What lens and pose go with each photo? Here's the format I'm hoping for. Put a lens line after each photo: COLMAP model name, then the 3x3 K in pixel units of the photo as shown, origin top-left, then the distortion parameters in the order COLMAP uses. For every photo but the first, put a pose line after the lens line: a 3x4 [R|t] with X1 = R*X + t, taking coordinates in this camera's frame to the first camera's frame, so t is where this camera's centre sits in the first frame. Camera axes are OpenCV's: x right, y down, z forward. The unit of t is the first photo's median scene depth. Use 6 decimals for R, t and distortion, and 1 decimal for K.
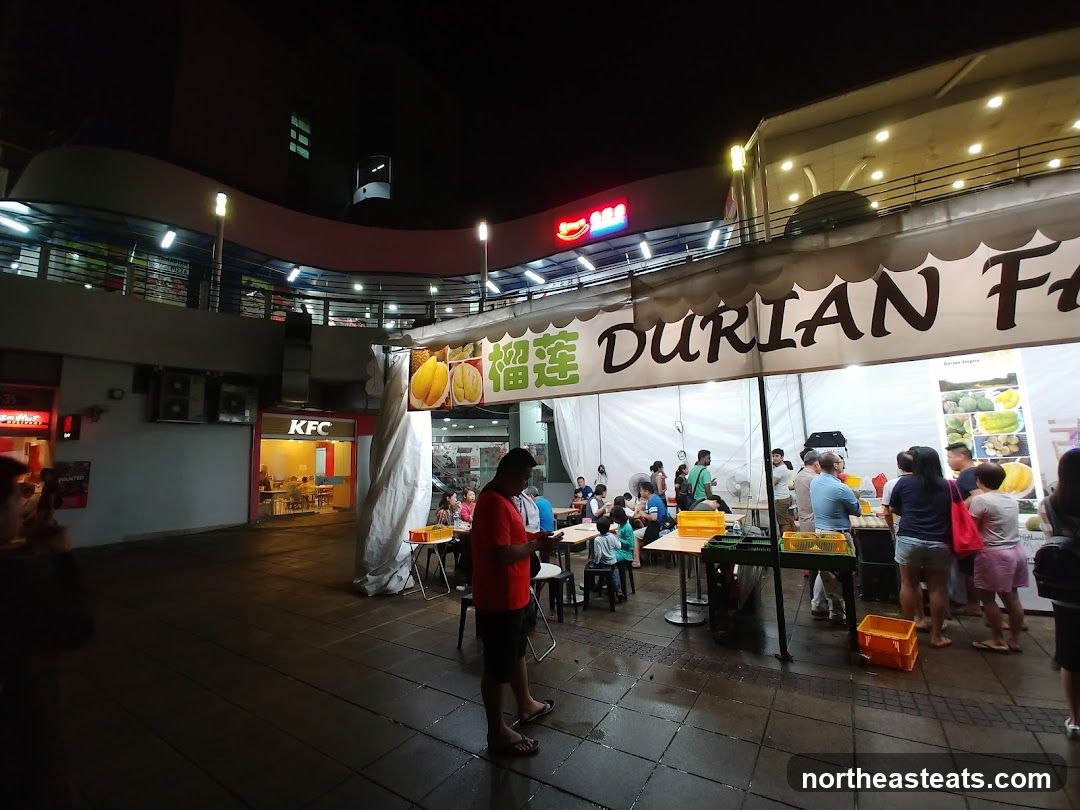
lens RADIAL K [[492.1, 0, 537.4], [0, 492.1, 405.2], [0, 0, 1]] dist [-0.000856, 0.000846]
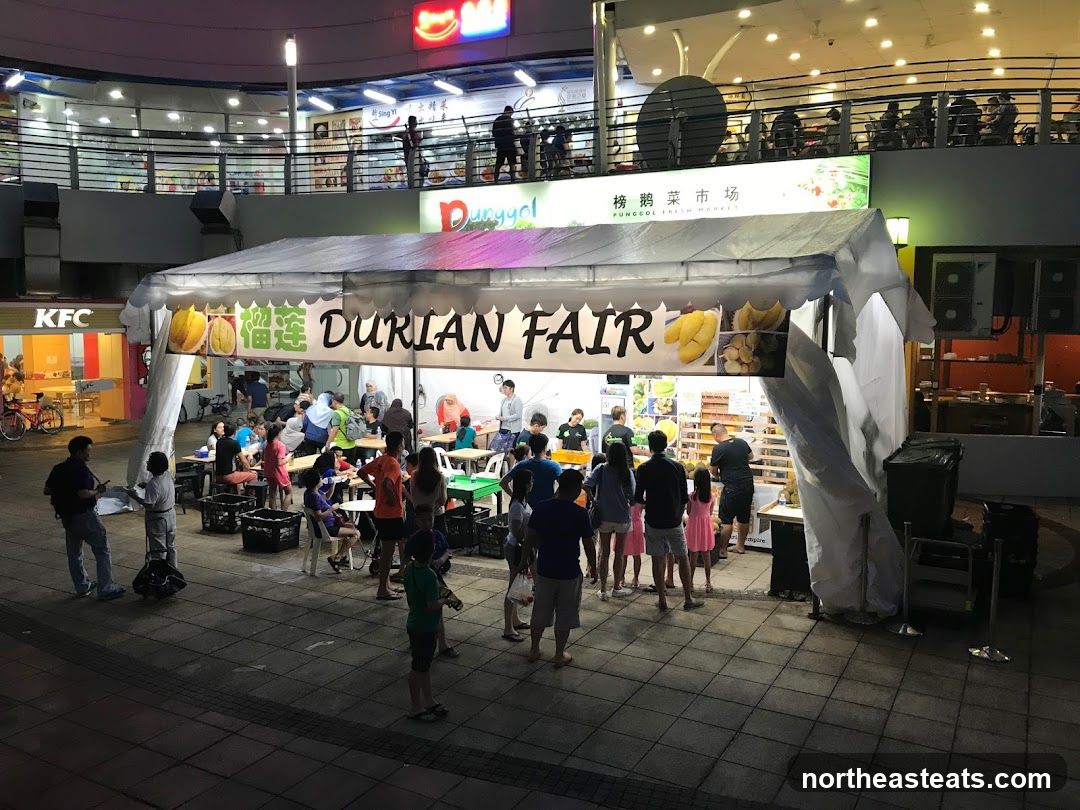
lens RADIAL K [[907.7, 0, 540.2], [0, 907.7, 402.4], [0, 0, 1]] dist [0.067666, 0.005238]
pose [[0.997684, 0.026438, 0.062678, 0.512639], [-0.039195, 0.976480, 0.212016, -0.415772], [-0.055599, -0.213982, 0.975254, -1.258977]]
